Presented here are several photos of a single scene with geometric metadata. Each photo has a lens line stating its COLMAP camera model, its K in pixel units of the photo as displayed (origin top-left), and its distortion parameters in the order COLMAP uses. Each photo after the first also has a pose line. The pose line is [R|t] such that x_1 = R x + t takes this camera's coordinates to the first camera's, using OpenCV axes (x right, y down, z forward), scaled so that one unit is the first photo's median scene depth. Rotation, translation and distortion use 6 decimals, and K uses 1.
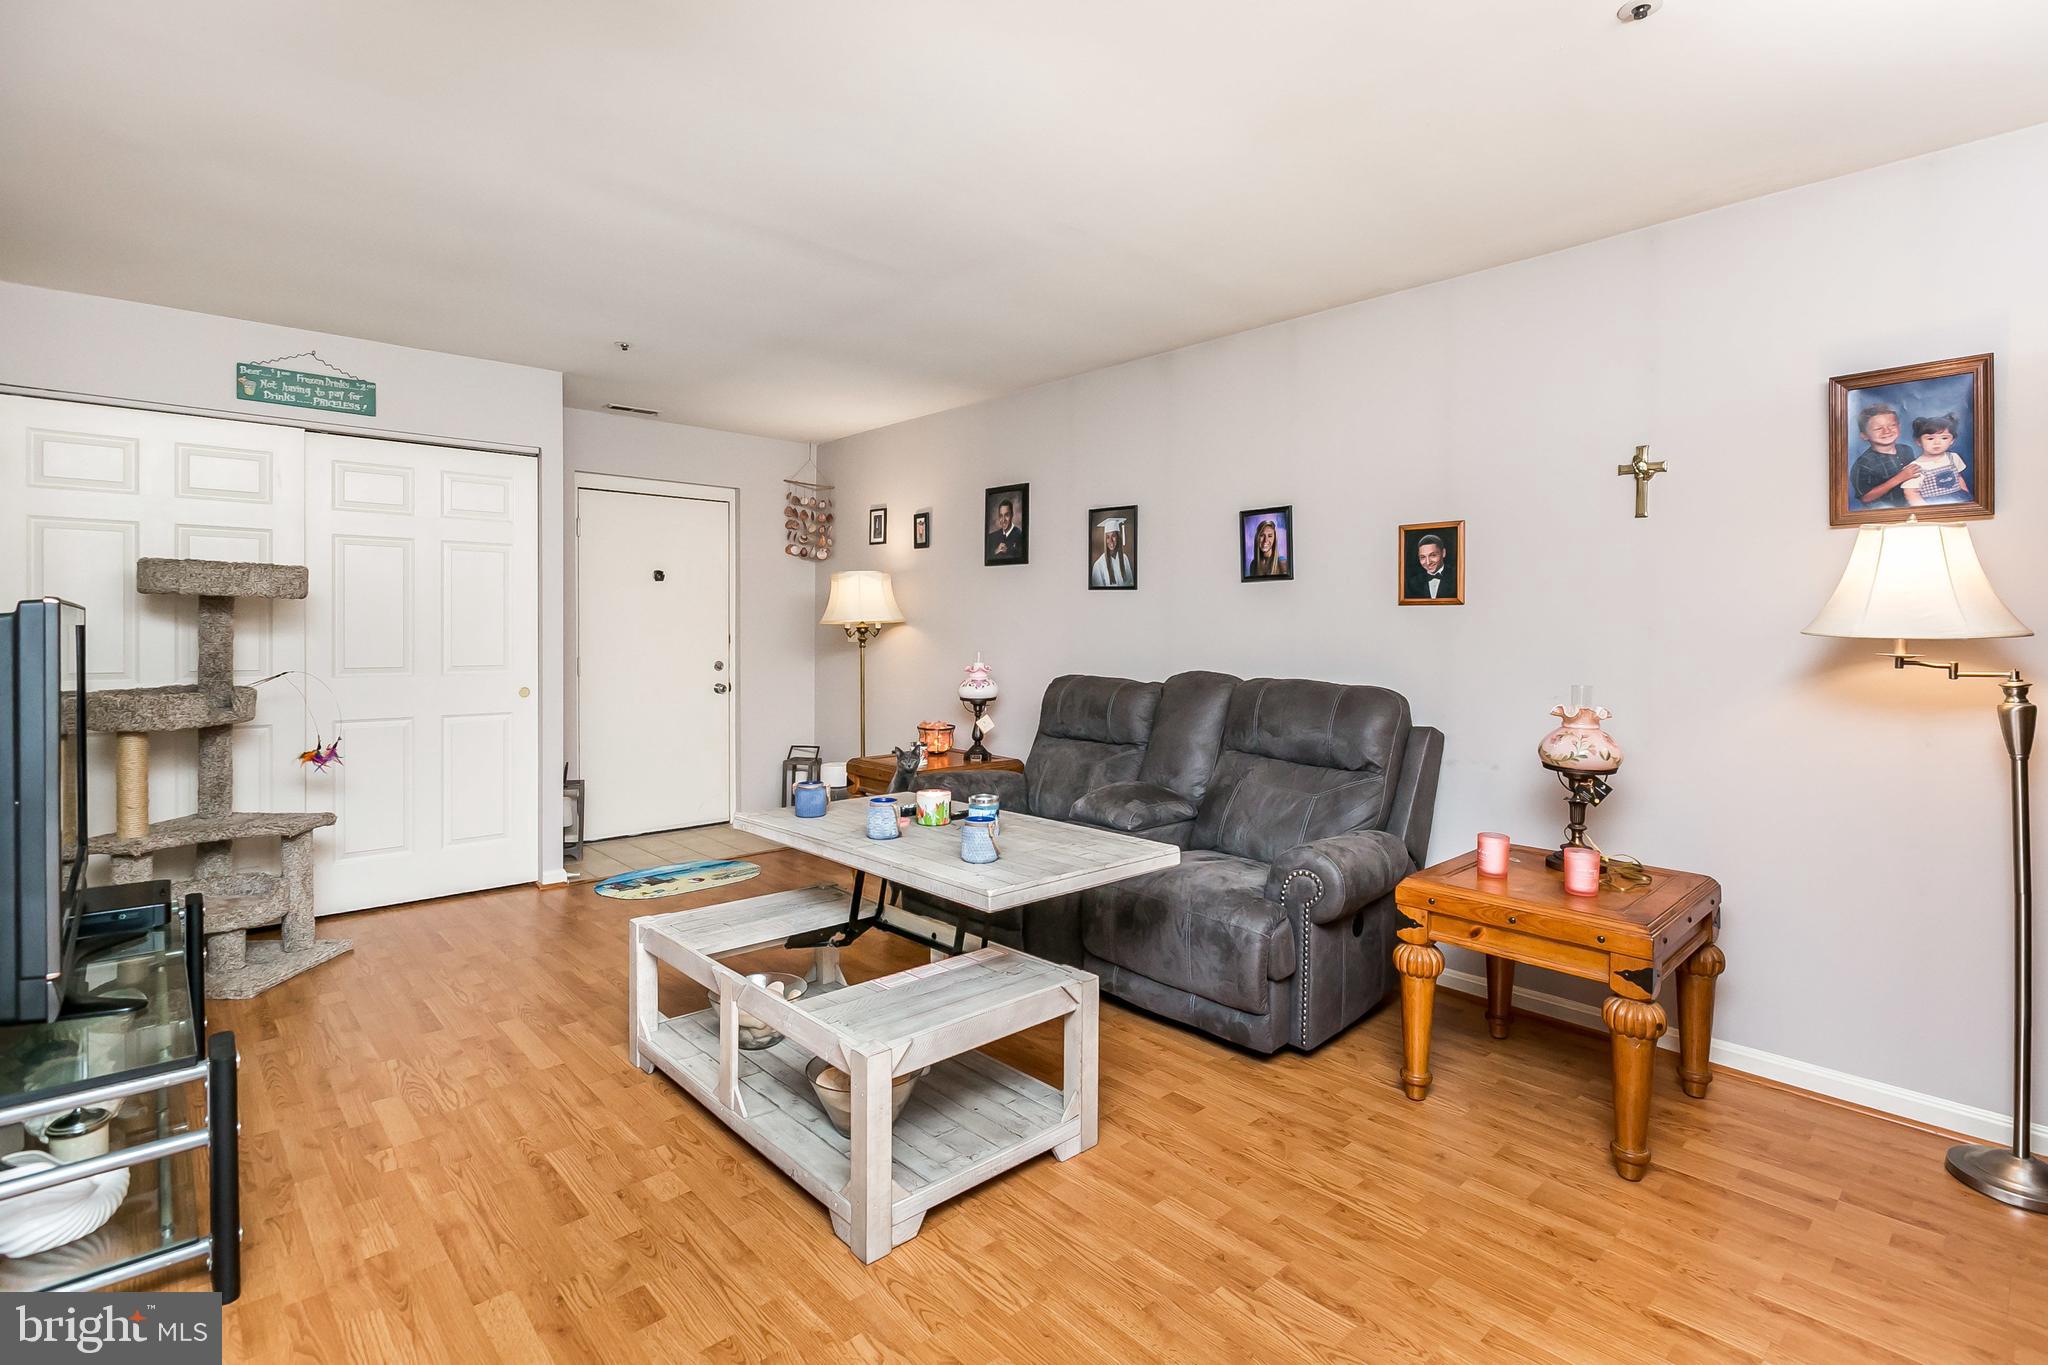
lens RADIAL K [[973.8, 0, 1015.7], [0, 973.8, 643.6], [0, 0, 1]] dist [-0.005451, -0.001336]
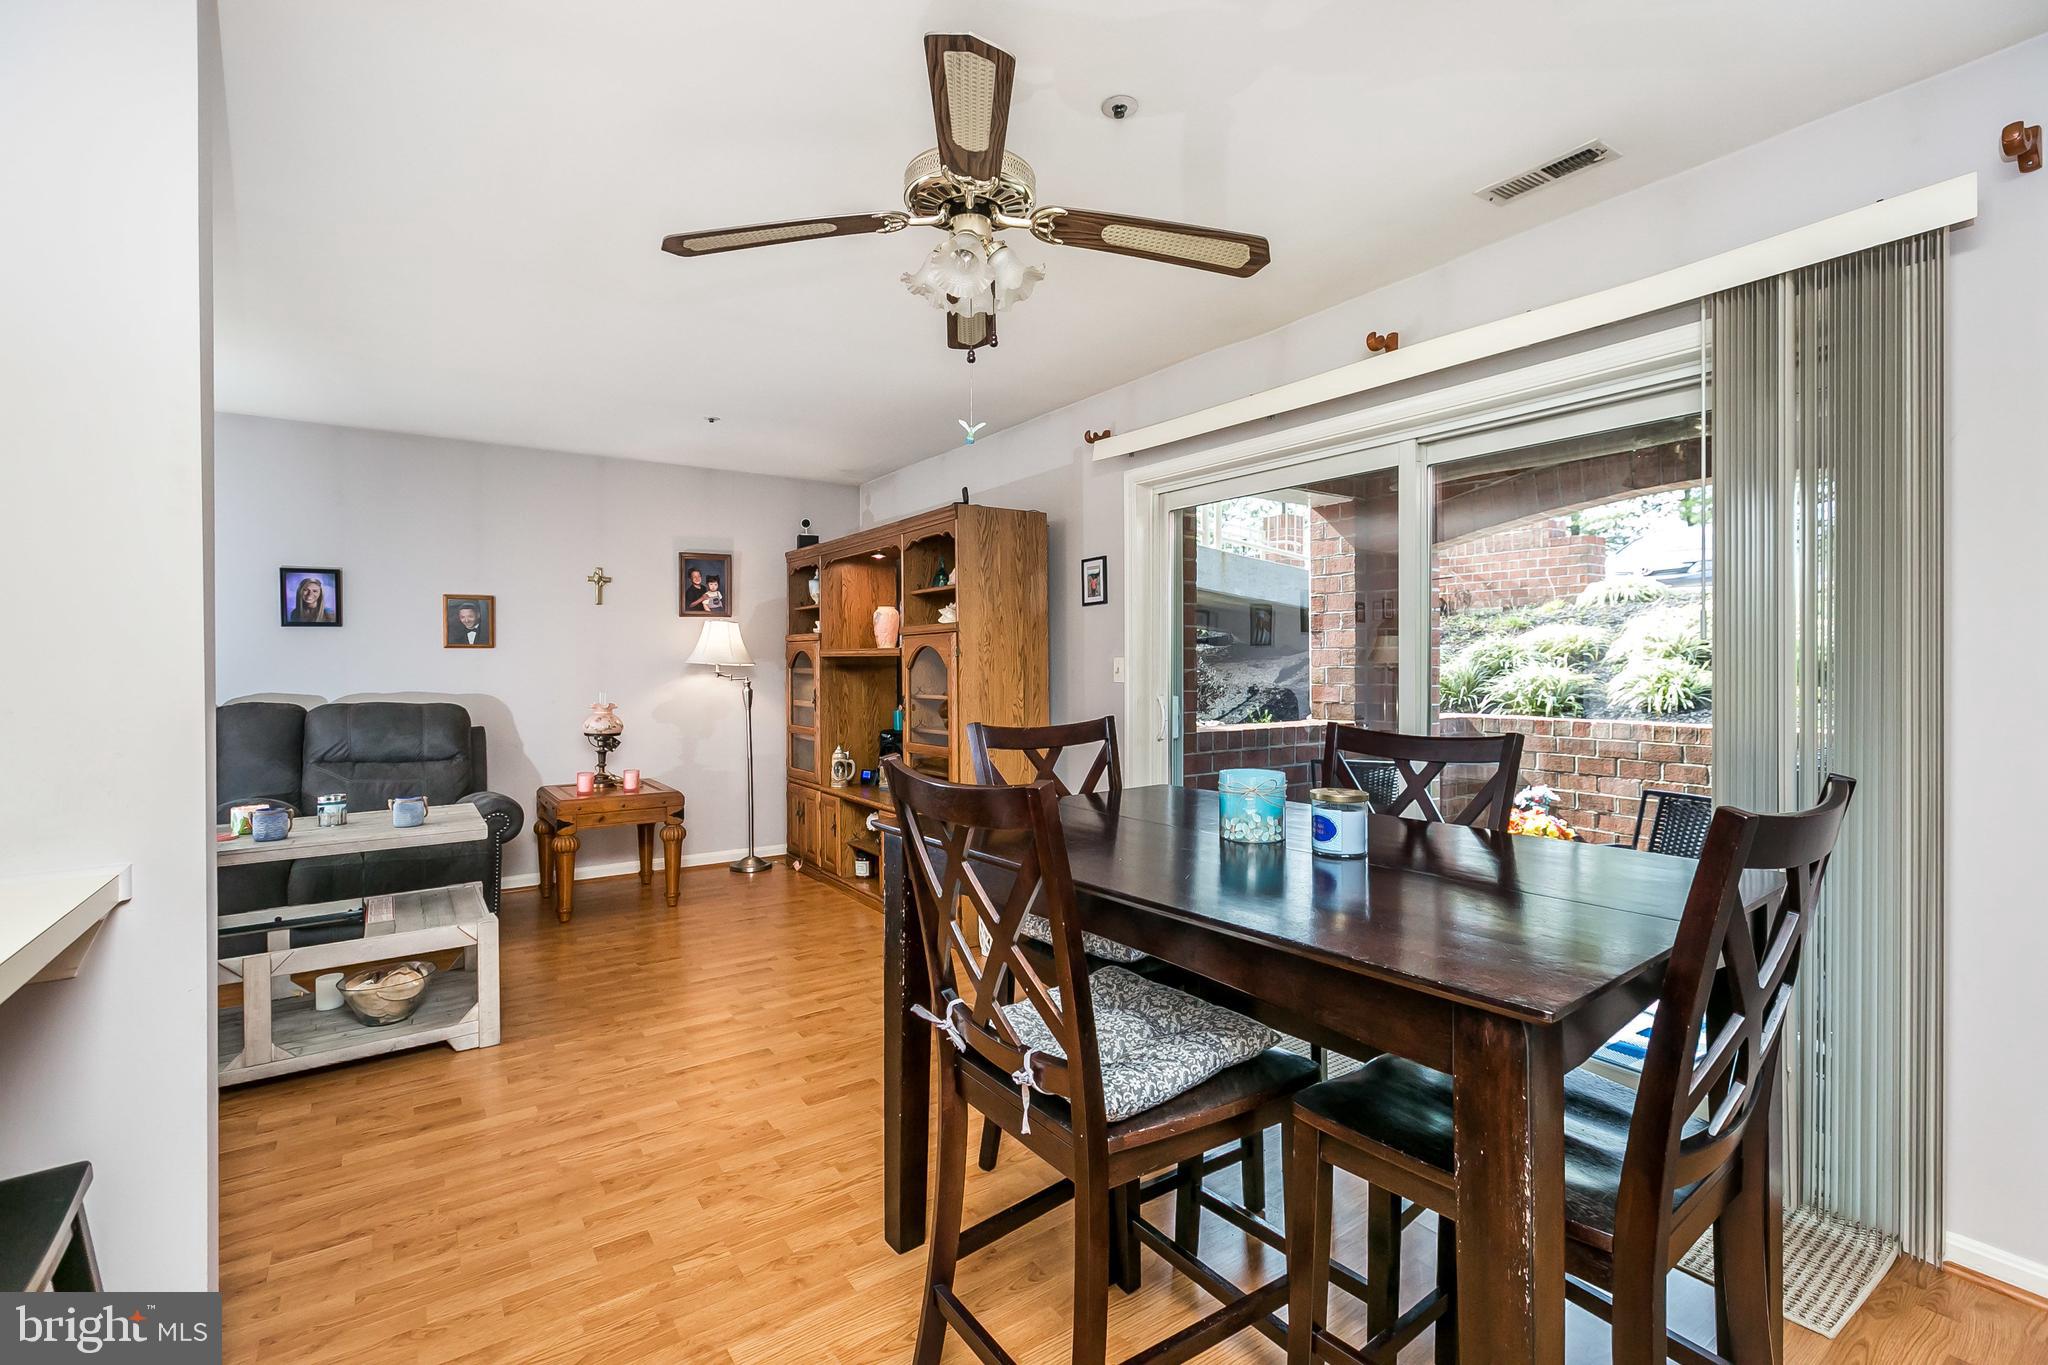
lens RADIAL K [[913.8, 0, 1027.7], [0, 913.8, 676.0], [0, 0, 1]] dist [0.001271, 0.000774]
pose [[0.135559, -0.021225, 0.990542, -0.921887], [0.023009, 0.999568, 0.018270, -0.002097], [-0.990502, 0.020315, 0.135988, -0.077756]]
